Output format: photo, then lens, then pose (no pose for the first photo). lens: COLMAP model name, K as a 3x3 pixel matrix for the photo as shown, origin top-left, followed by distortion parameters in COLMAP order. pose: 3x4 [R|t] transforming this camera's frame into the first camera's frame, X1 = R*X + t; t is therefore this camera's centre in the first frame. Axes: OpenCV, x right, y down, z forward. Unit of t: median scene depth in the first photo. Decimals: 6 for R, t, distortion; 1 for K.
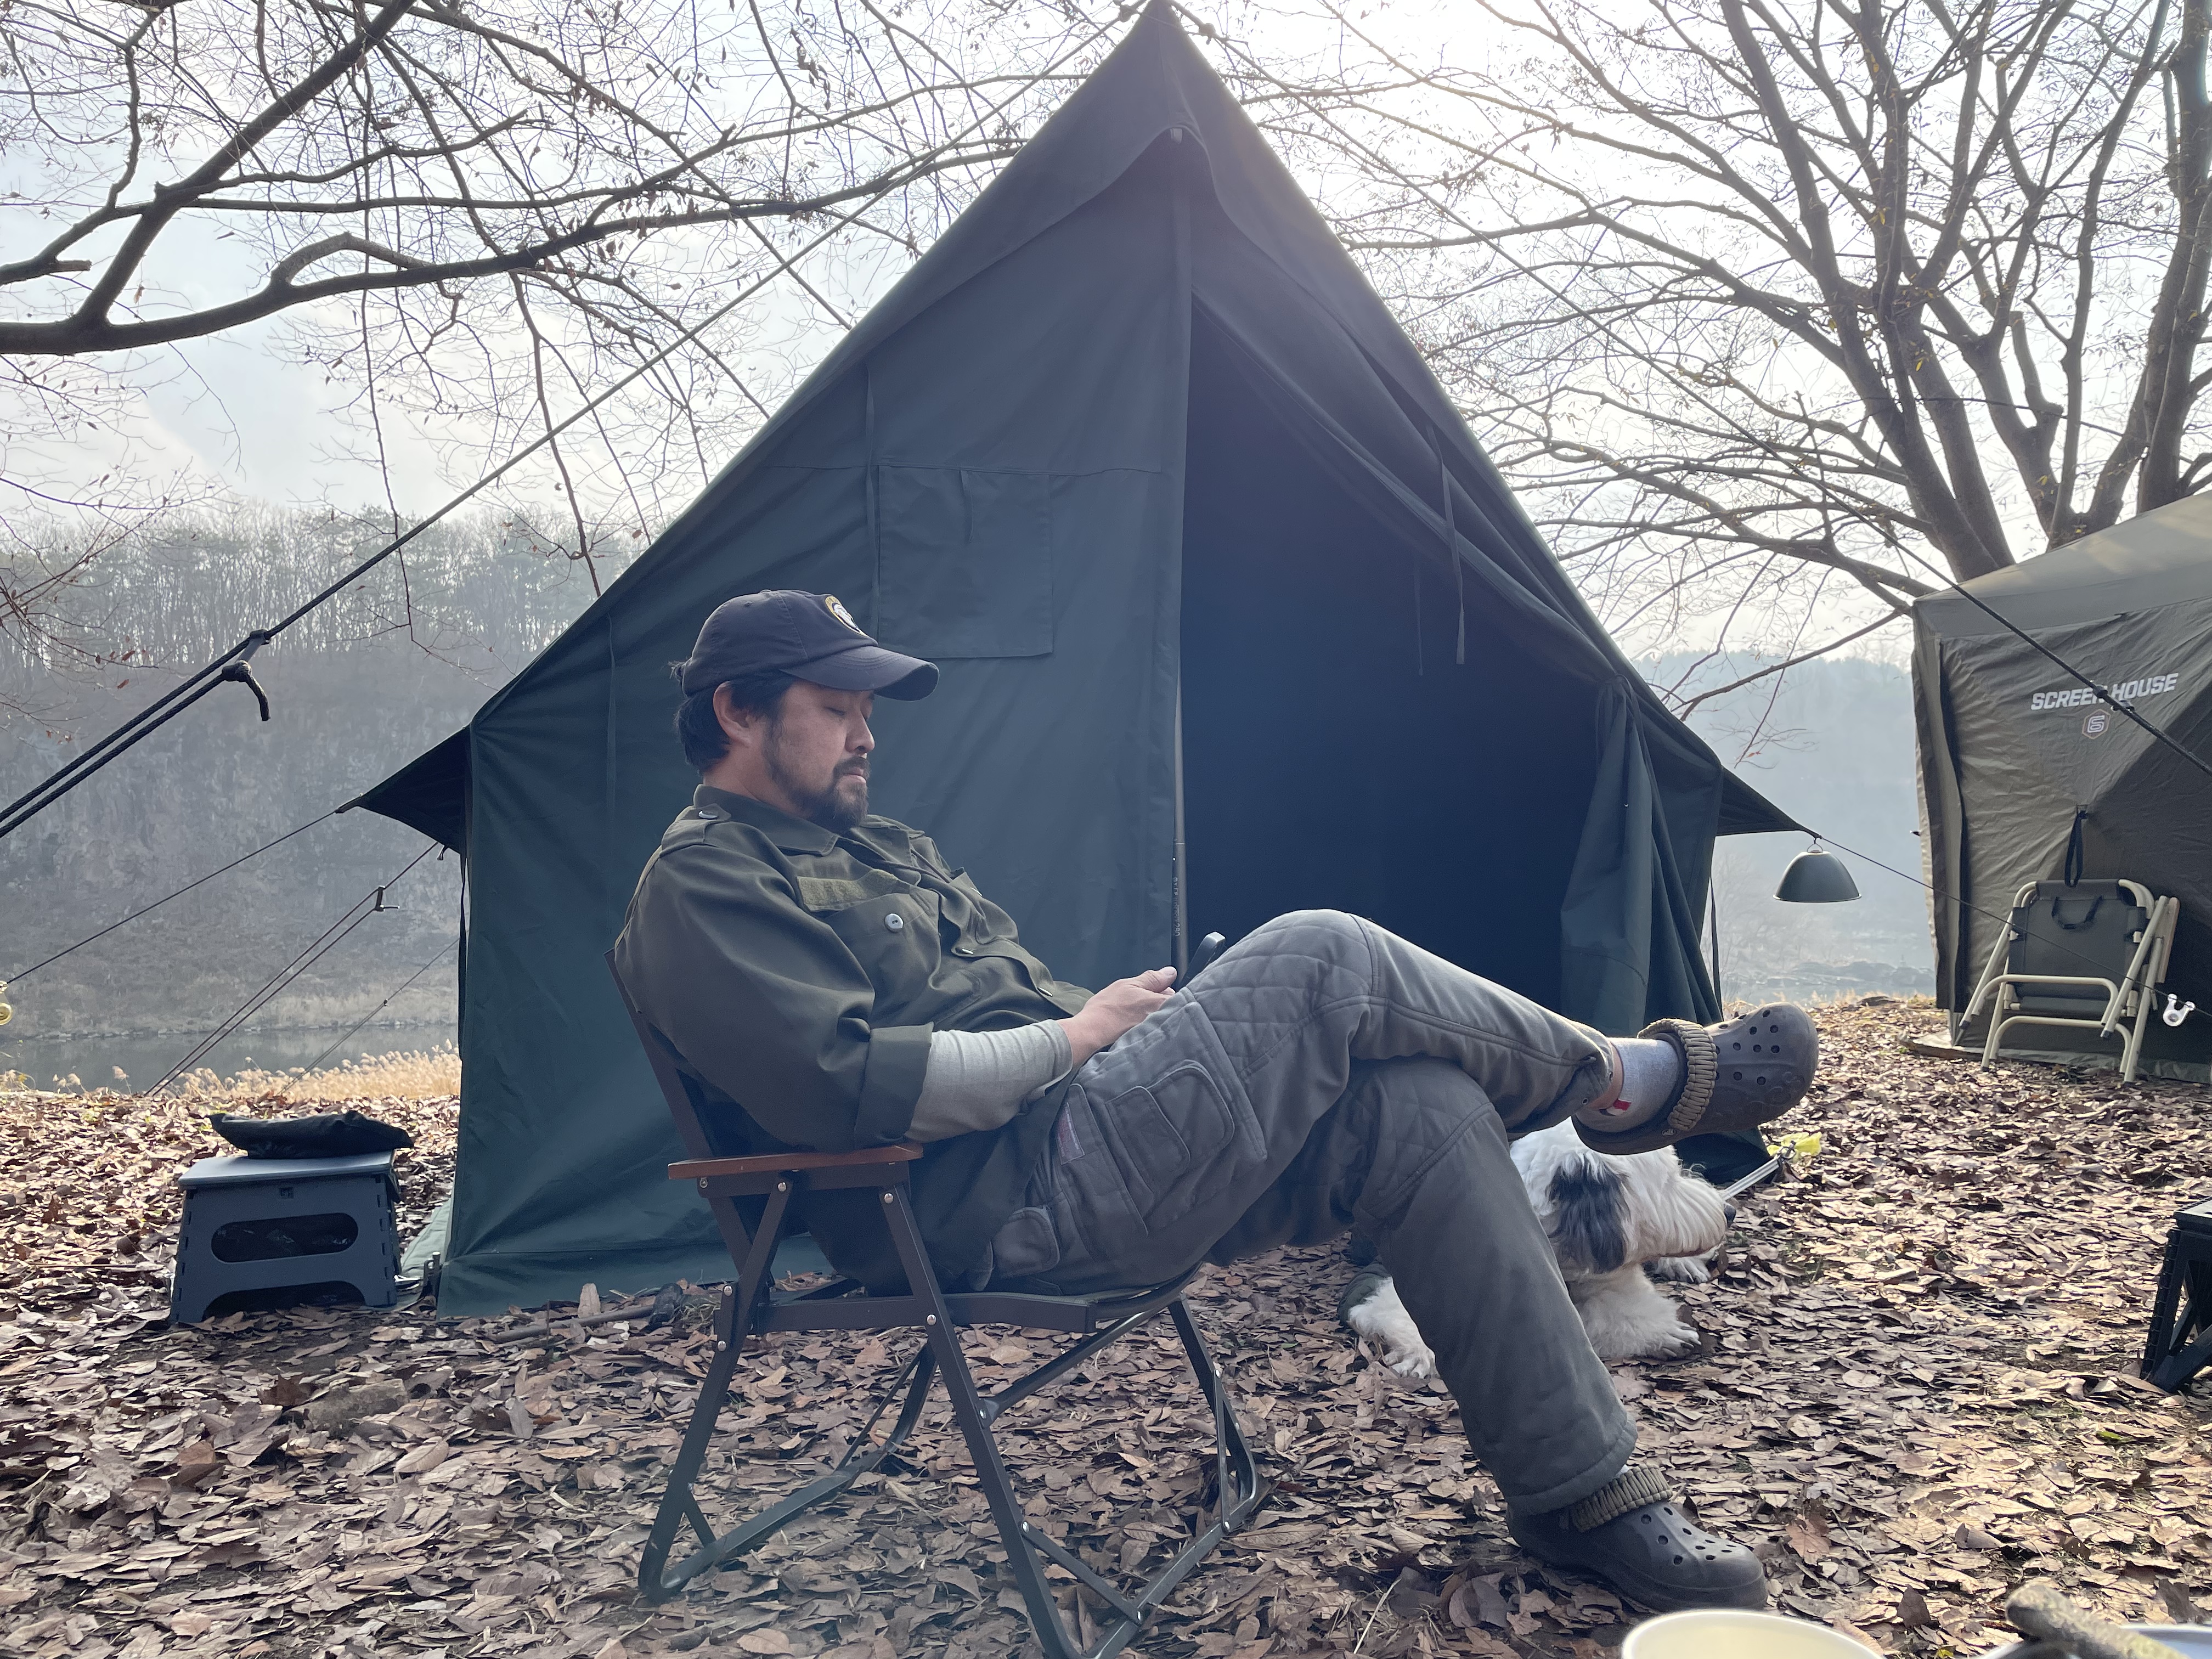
lens RADIAL K [[1648.8, 0, 1126.2], [0, 1648.8, 807.7], [0, 0, 1]] dist [0.076341, -0.098063]
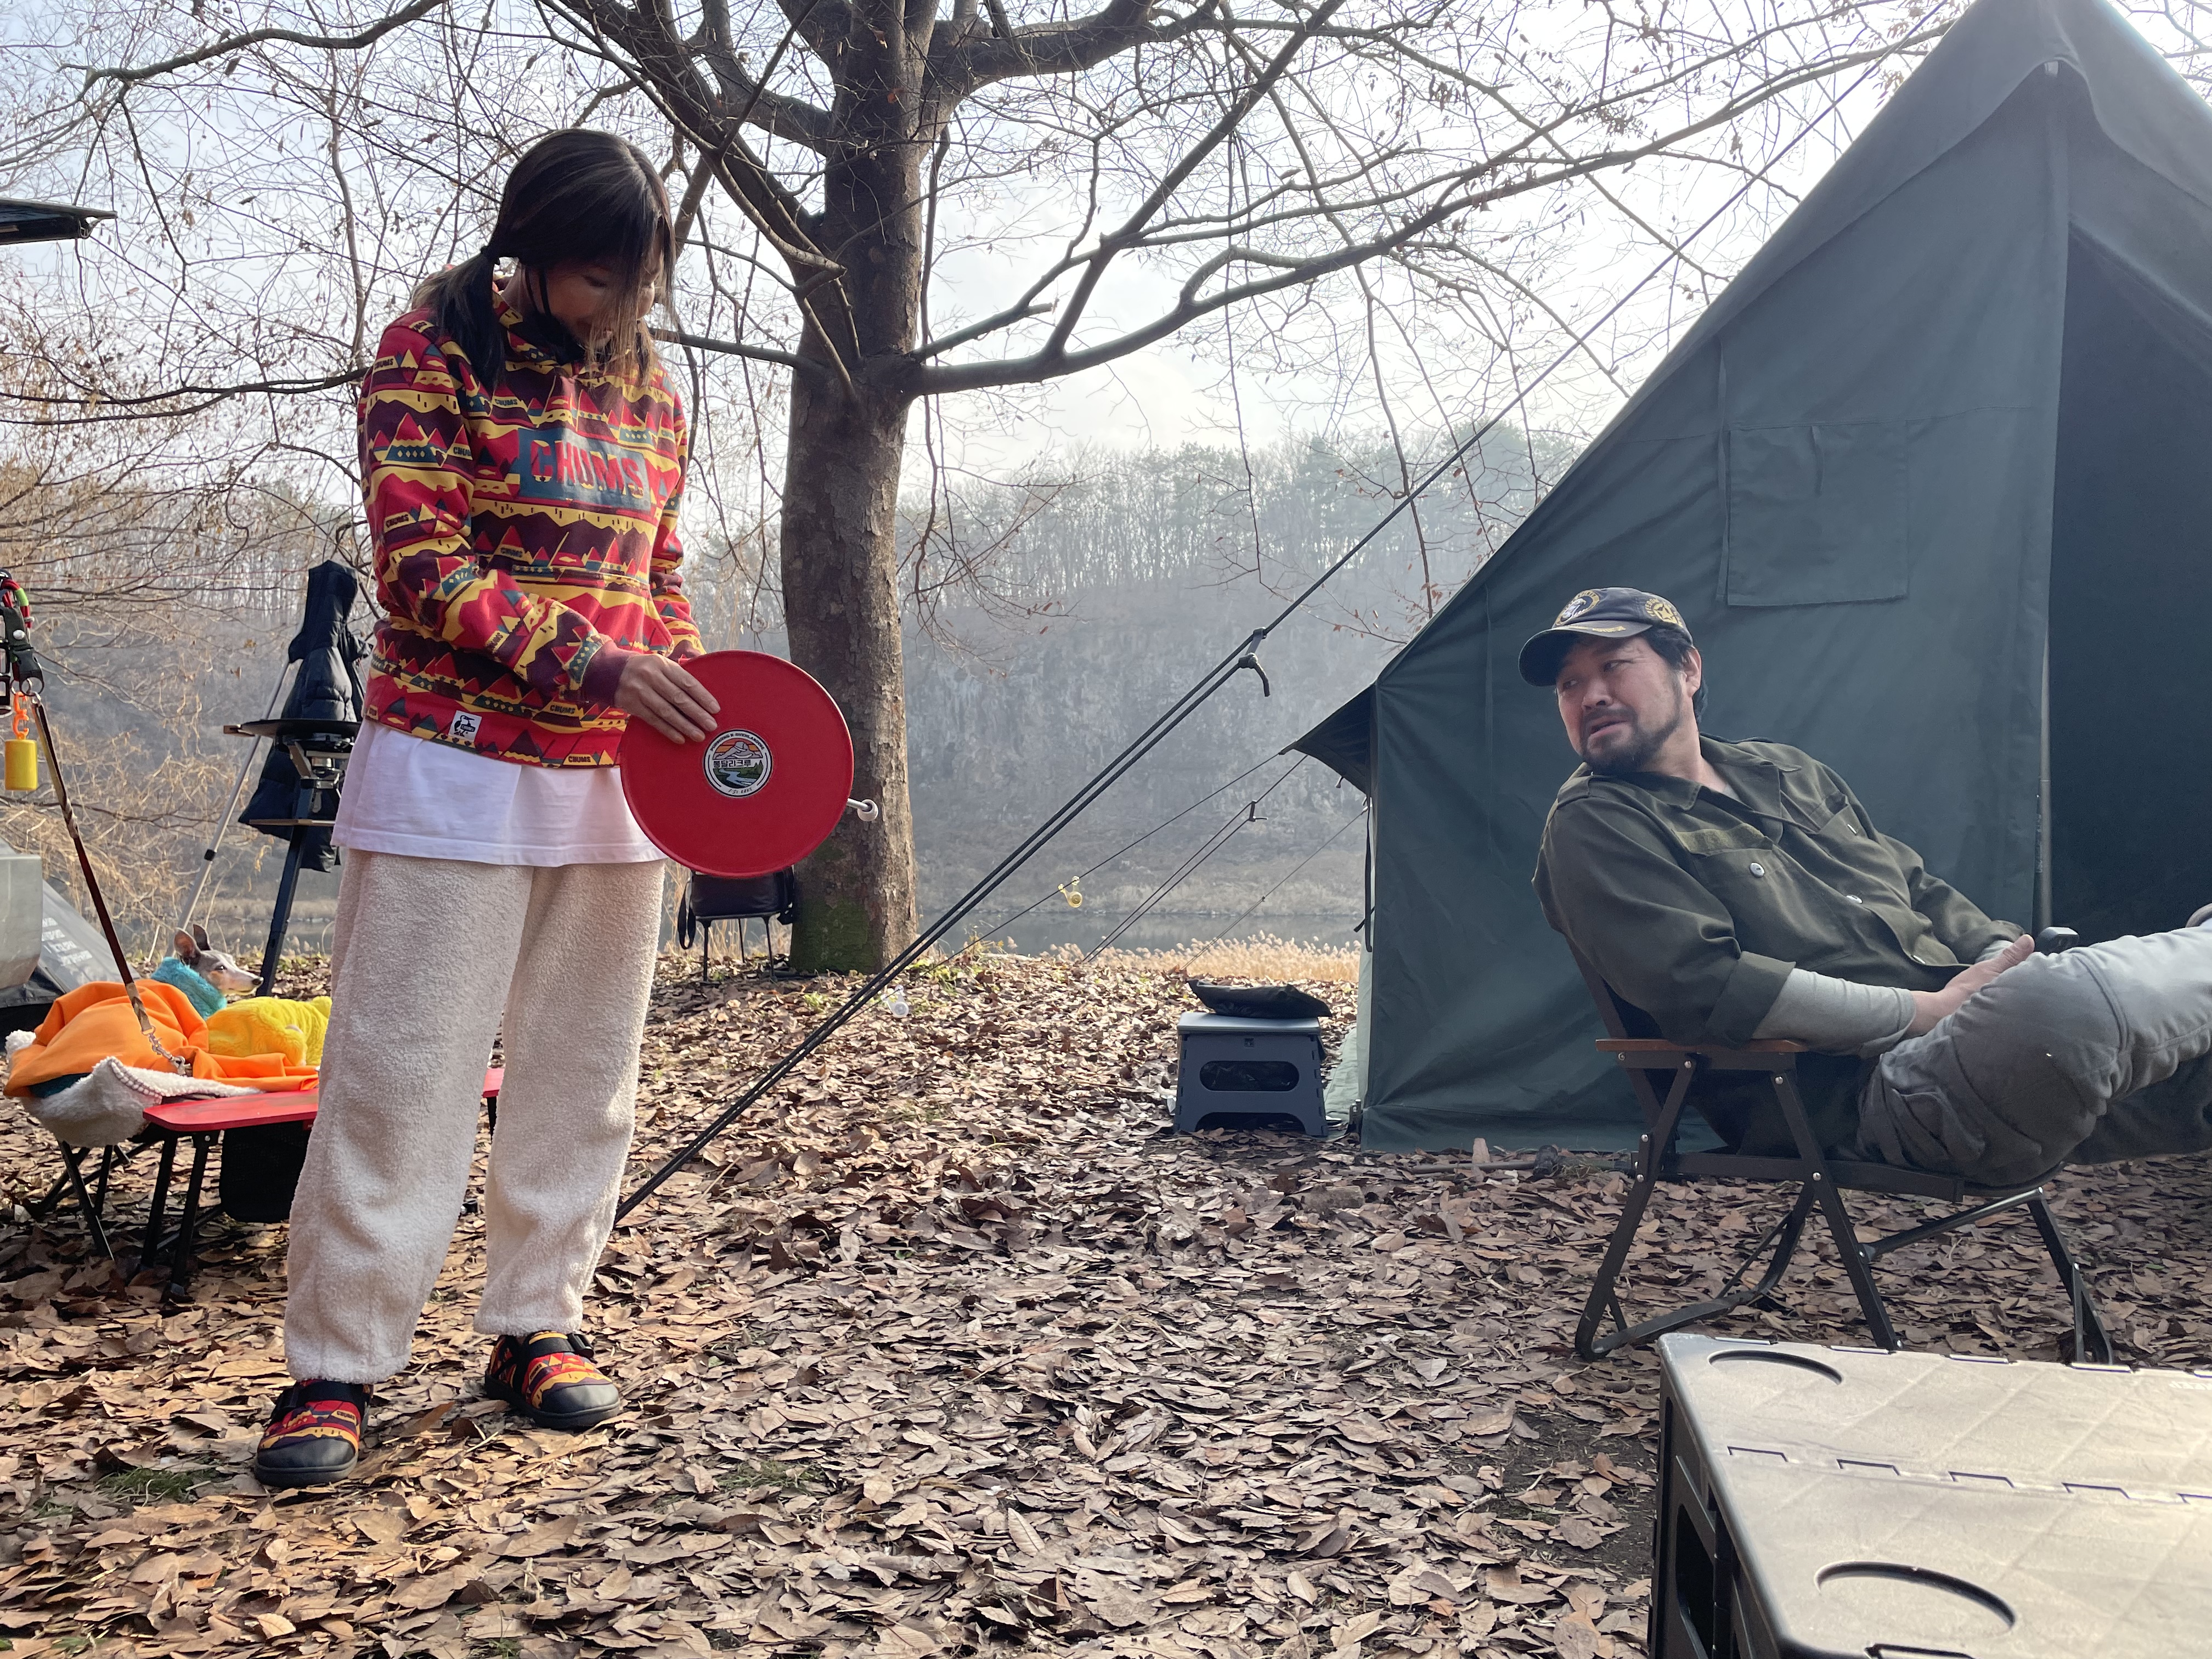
lens RADIAL K [[1649.1, 0, 1099.9], [0, 1649.1, 806.1], [0, 0, 1]] dist [0.081210, -0.109033]
pose [[0.887900, 0.016173, -0.459752, -0.013986], [0.009245, 0.998553, 0.052980, -0.033117], [0.459944, -0.051291, 0.886465, -0.252619]]
